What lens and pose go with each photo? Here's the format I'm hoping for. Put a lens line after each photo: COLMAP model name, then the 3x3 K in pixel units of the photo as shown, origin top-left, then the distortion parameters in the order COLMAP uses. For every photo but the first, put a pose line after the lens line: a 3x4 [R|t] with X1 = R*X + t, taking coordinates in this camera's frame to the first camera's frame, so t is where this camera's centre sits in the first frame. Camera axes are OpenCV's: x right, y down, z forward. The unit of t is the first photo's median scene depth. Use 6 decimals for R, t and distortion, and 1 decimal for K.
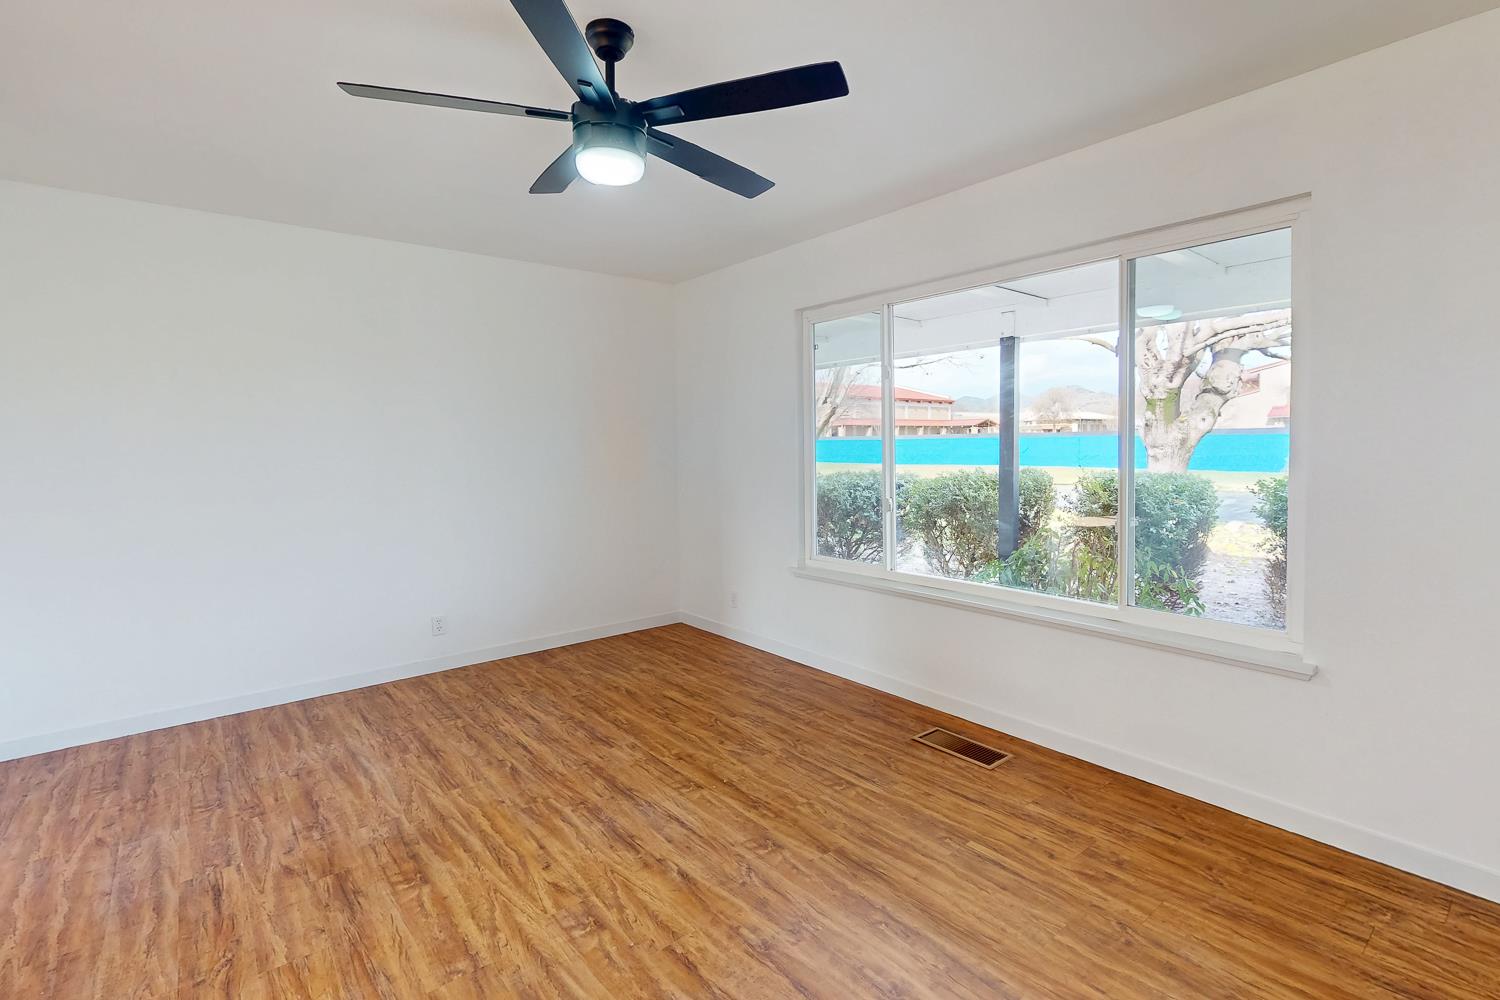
lens RADIAL K [[706.9, 0, 754.0], [0, 706.9, 505.7], [0, 0, 1]] dist [0.006321, 0.001313]
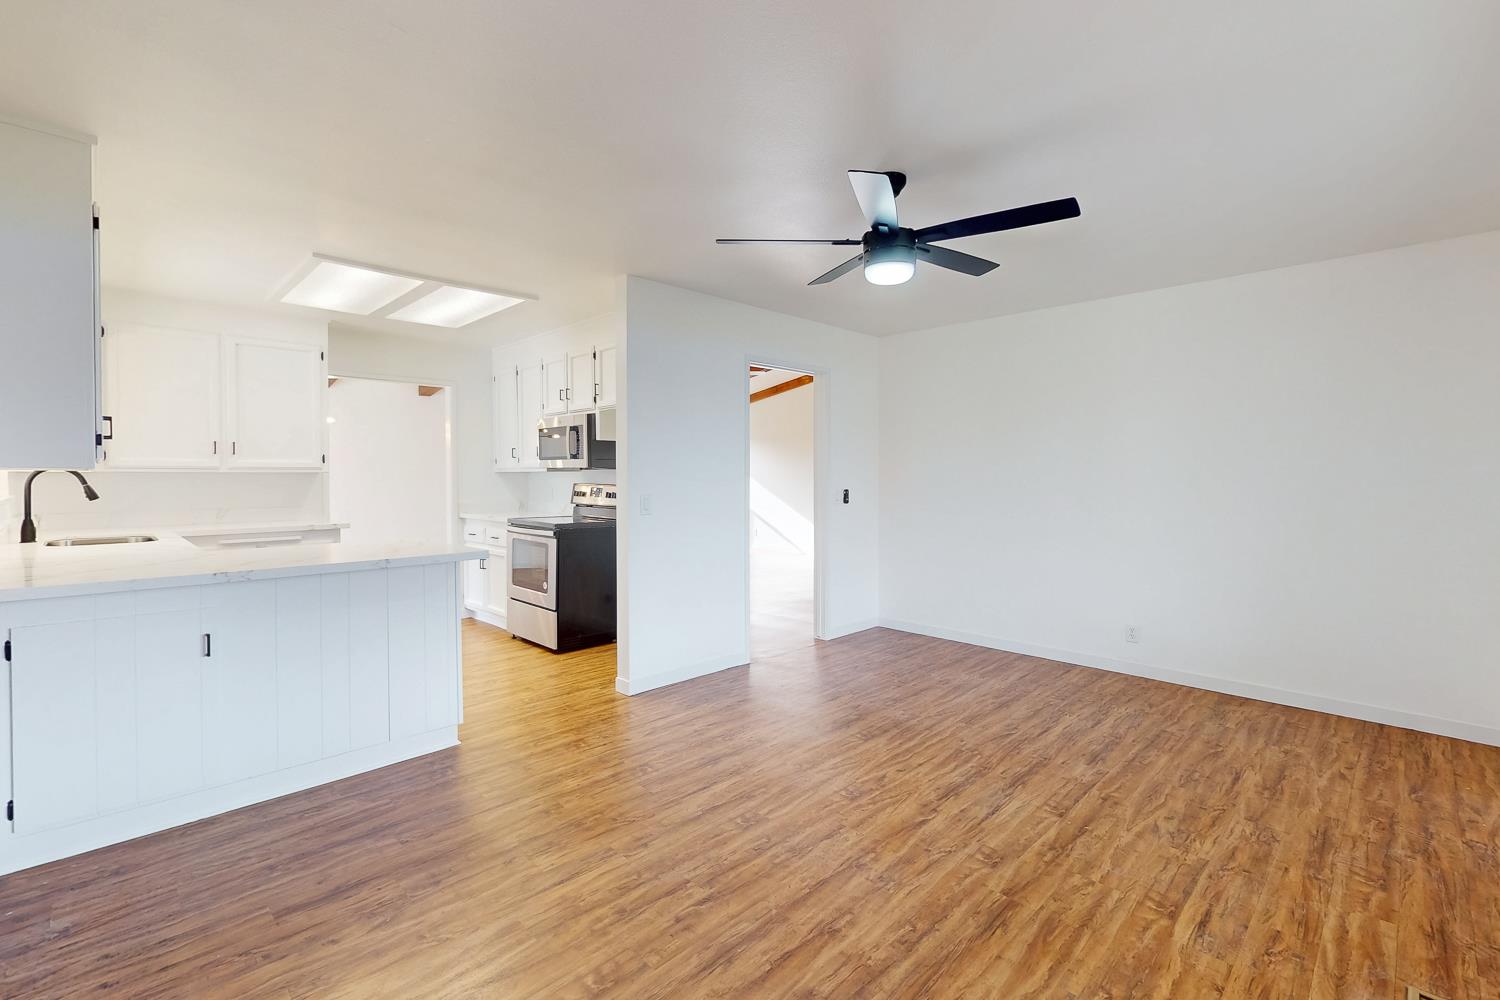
lens RADIAL K [[658.9, 0, 752.5], [0, 658.9, 502.2], [0, 0, 1]] dist [0.000391, 0.000108]
pose [[0.095131, 0.058856, -0.993723, 0.816771], [-0.088173, 0.994825, 0.050481, -0.057853], [0.991552, 0.082818, 0.099828, 0.446637]]
